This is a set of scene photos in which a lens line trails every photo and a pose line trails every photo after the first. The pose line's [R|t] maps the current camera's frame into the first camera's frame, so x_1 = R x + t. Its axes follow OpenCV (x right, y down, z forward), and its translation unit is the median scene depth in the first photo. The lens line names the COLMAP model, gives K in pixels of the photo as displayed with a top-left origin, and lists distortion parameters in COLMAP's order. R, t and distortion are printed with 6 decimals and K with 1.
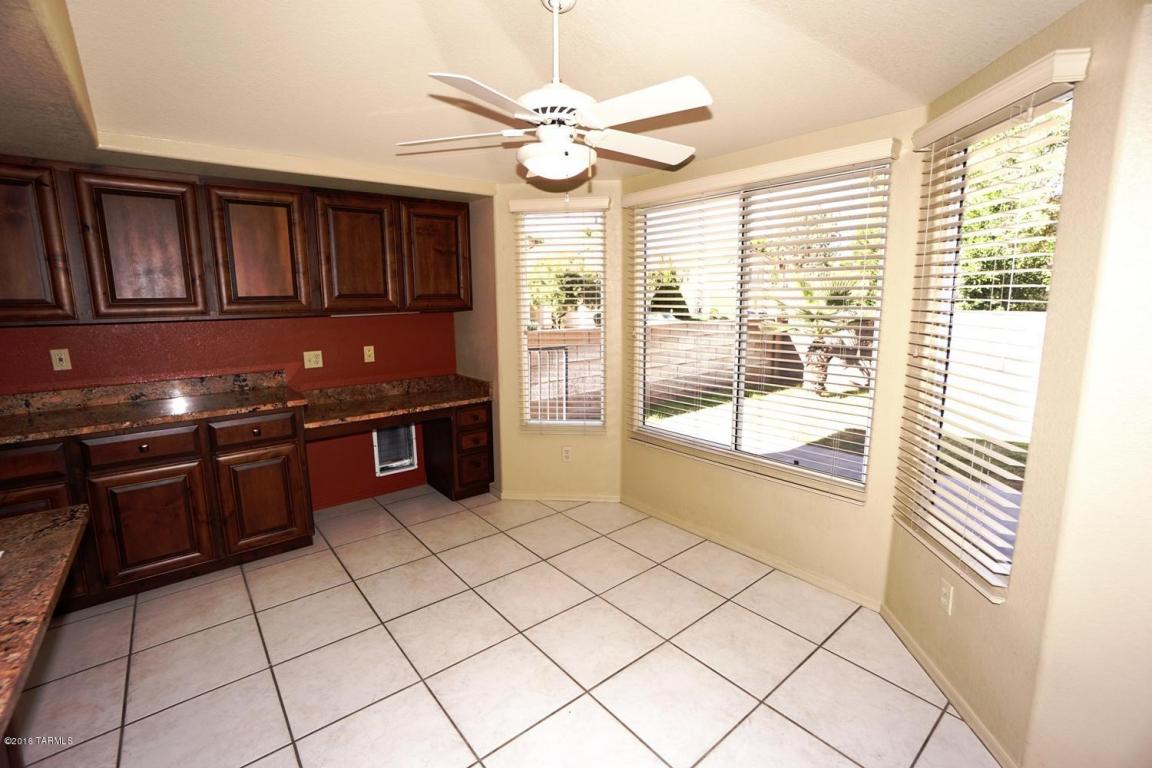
lens RADIAL K [[513.6, 0, 582.4], [0, 513.6, 384.7], [0, 0, 1]] dist [-0.004133, 0.000668]
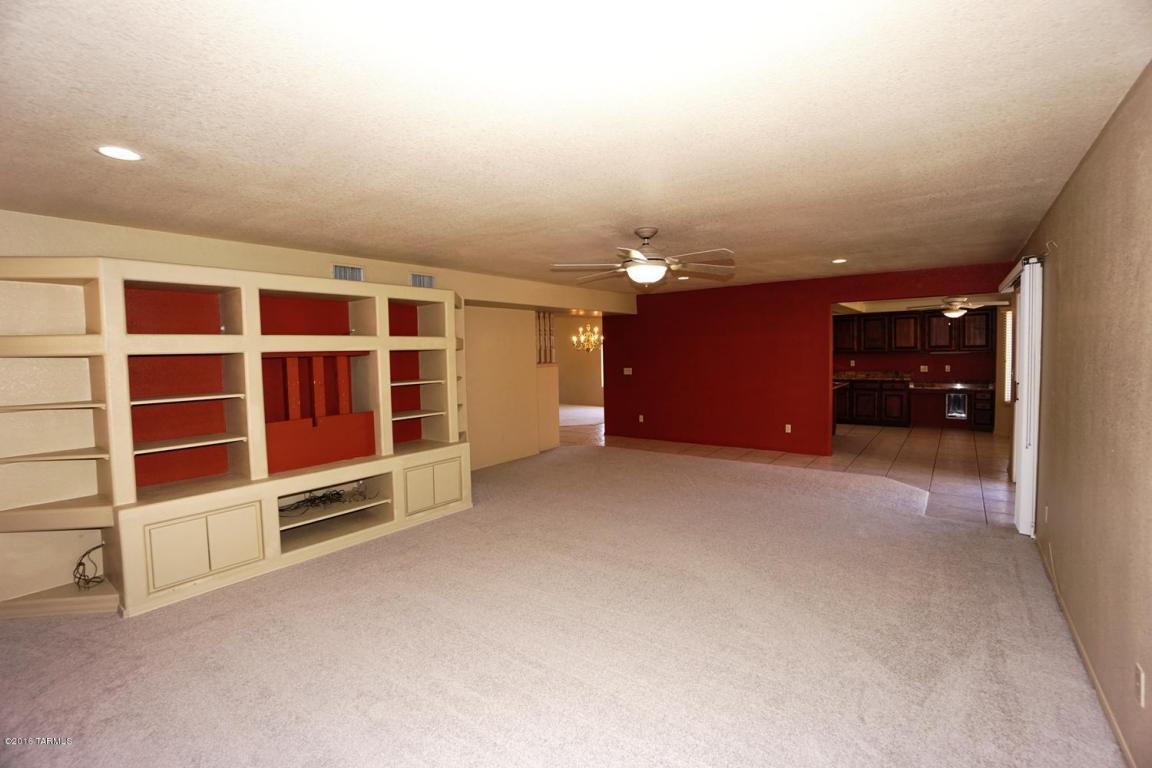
lens RADIAL K [[513.6, 0, 581.8], [0, 513.6, 380.8], [0, 0, 1]] dist [-0.004133, 0.000668]
pose [[0.254459, 0.054830, -0.965528, 1.952452], [-0.149310, 0.988648, 0.016793, 0.284335], [0.955488, 0.139889, 0.259756, -1.712808]]
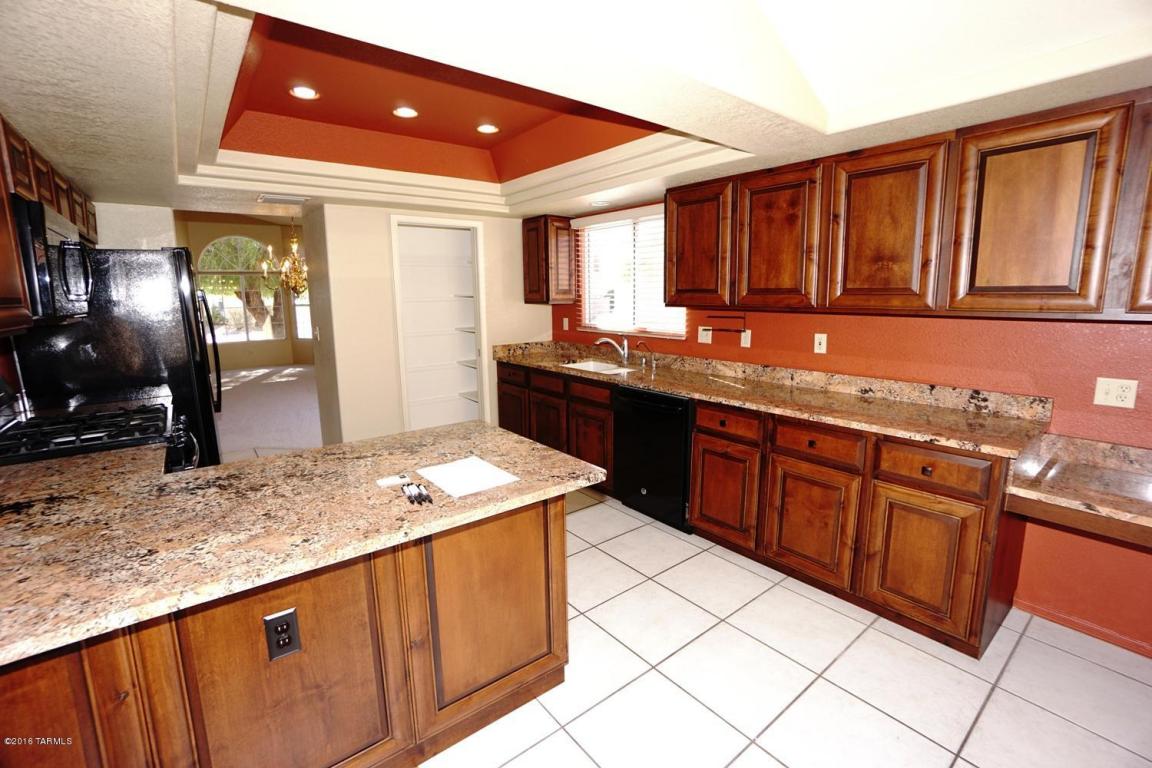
lens RADIAL K [[513.6, 0, 573.7], [0, 513.6, 376.6], [0, 0, 1]] dist [-0.004133, 0.000668]
pose [[0.003411, 0.177685, -0.984082, 0.061116], [-0.166406, 0.970467, 0.174650, -0.076895], [0.986051, 0.163162, 0.032878, 0.417821]]
